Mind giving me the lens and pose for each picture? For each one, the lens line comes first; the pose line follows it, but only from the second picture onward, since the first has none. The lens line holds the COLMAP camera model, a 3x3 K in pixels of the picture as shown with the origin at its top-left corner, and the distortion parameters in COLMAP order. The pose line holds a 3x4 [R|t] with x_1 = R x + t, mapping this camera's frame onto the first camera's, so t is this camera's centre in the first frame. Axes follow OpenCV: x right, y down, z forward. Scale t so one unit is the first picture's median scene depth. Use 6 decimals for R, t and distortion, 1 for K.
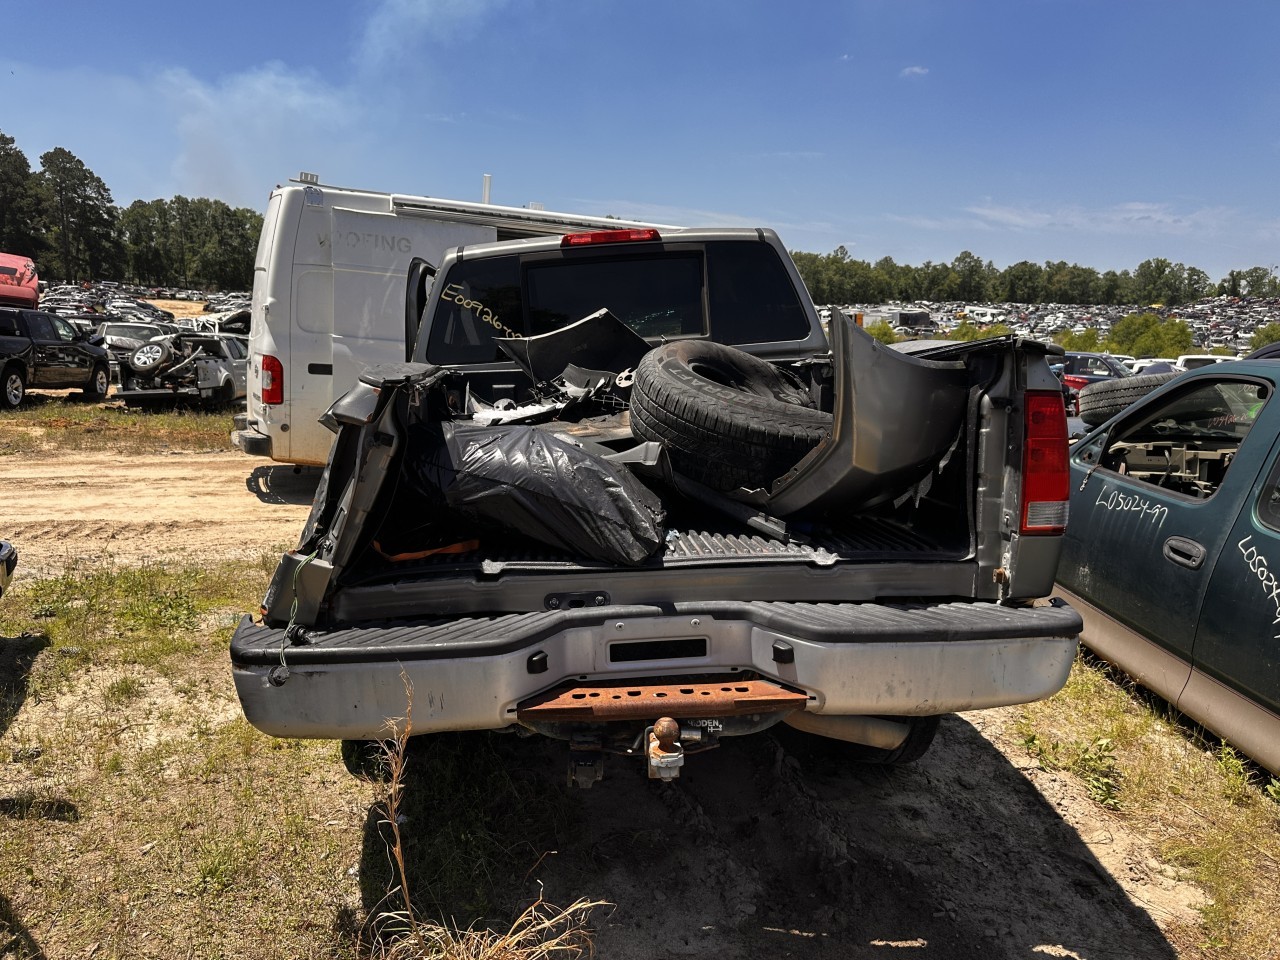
lens RADIAL K [[935.7, 0, 640.0], [0, 935.7, 480.0], [0, 0, 1]] dist [0.090436, -0.117897]
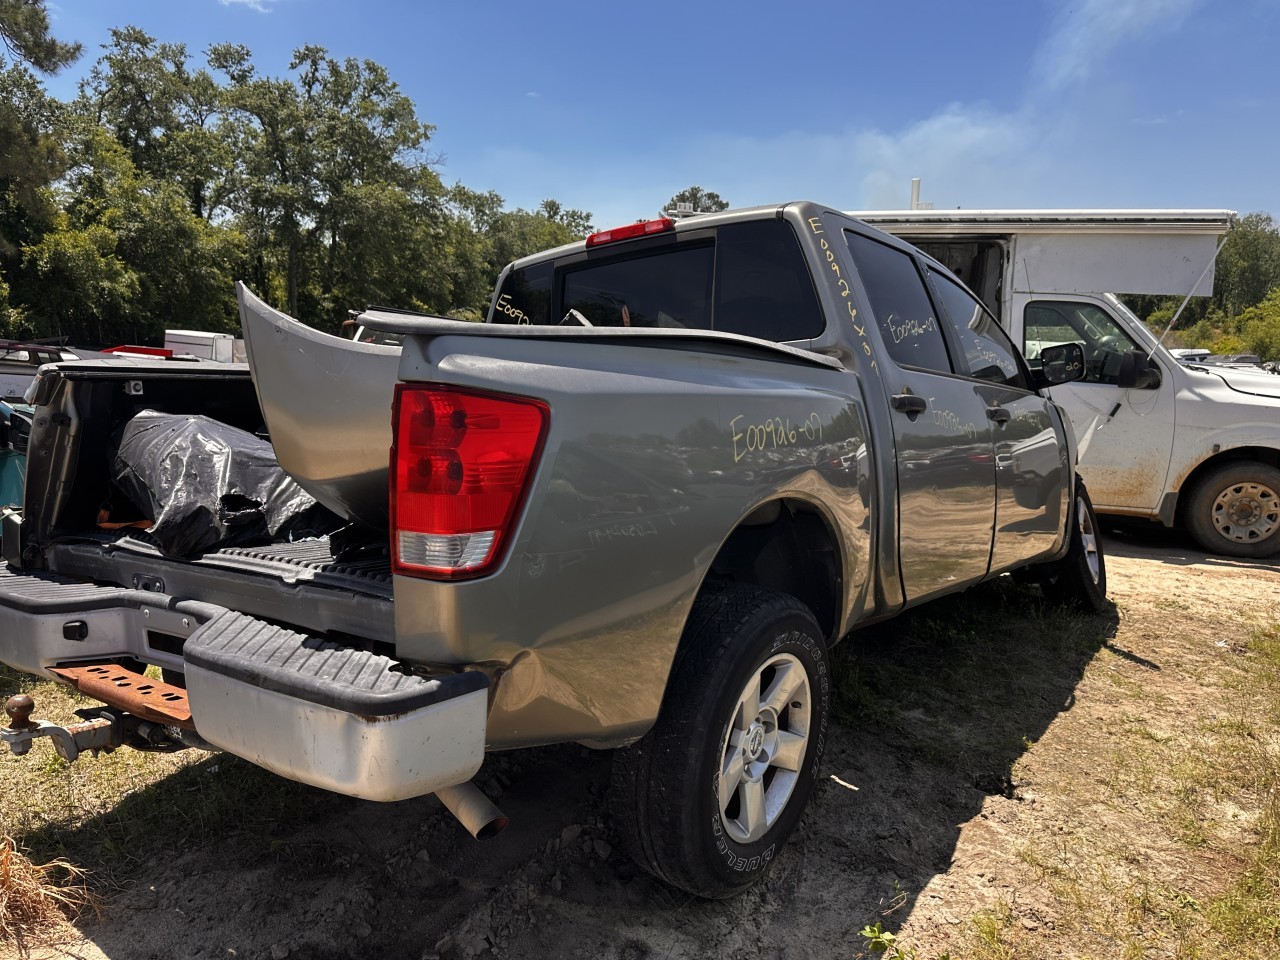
lens RADIAL K [[950.9, 0, 640.0], [0, 950.9, 480.0], [0, 0, 1]] dist [0.009858, 0.002923]
pose [[0.749889, 0.066046, -0.658259, 0.596452], [-0.087031, 0.996205, 0.000808, -0.019923], [0.655814, 0.056683, 0.752791, 0.321455]]
